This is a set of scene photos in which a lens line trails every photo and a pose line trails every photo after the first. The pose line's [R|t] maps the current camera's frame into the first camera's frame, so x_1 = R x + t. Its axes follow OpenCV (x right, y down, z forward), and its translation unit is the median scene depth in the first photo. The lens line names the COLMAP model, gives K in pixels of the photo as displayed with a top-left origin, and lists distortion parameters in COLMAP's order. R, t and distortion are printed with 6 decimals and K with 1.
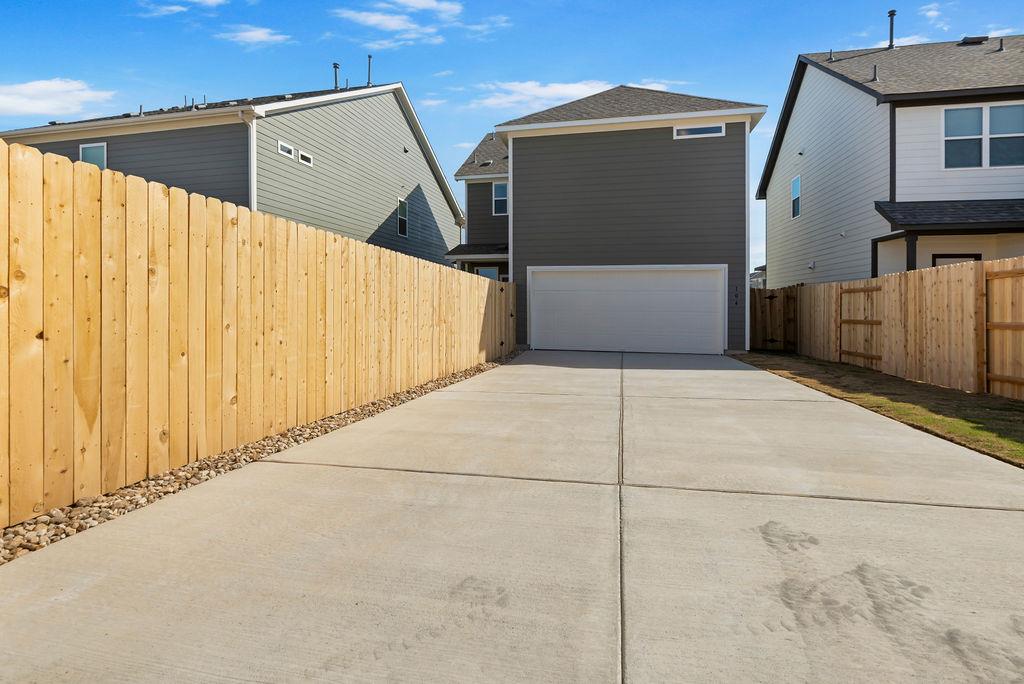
lens RADIAL K [[471.0, 0, 513.1], [0, 471.0, 309.0], [0, 0, 1]] dist [-0.003243, -0.000478]
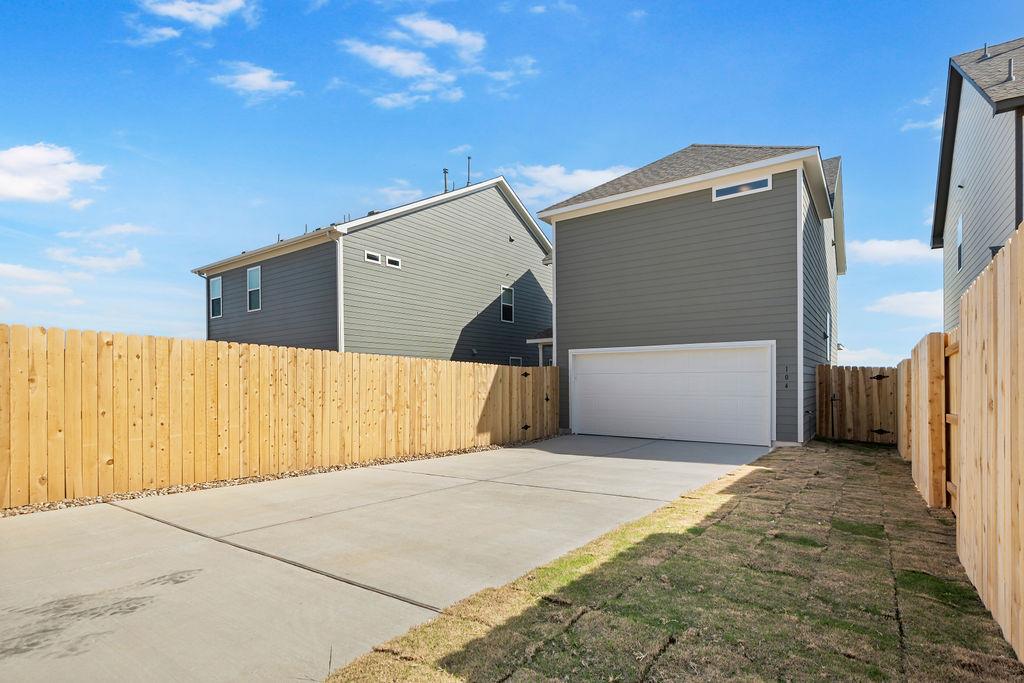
lens RADIAL K [[493.7, 0, 539.4], [0, 493.7, 387.3], [0, 0, 1]] dist [-0.002383, -0.000616]
pose [[0.929597, -0.007905, -0.368494, 0.384506], [0.007187, 0.999969, -0.003320, -0.009249], [0.368509, 0.000438, 0.929624, 0.012843]]
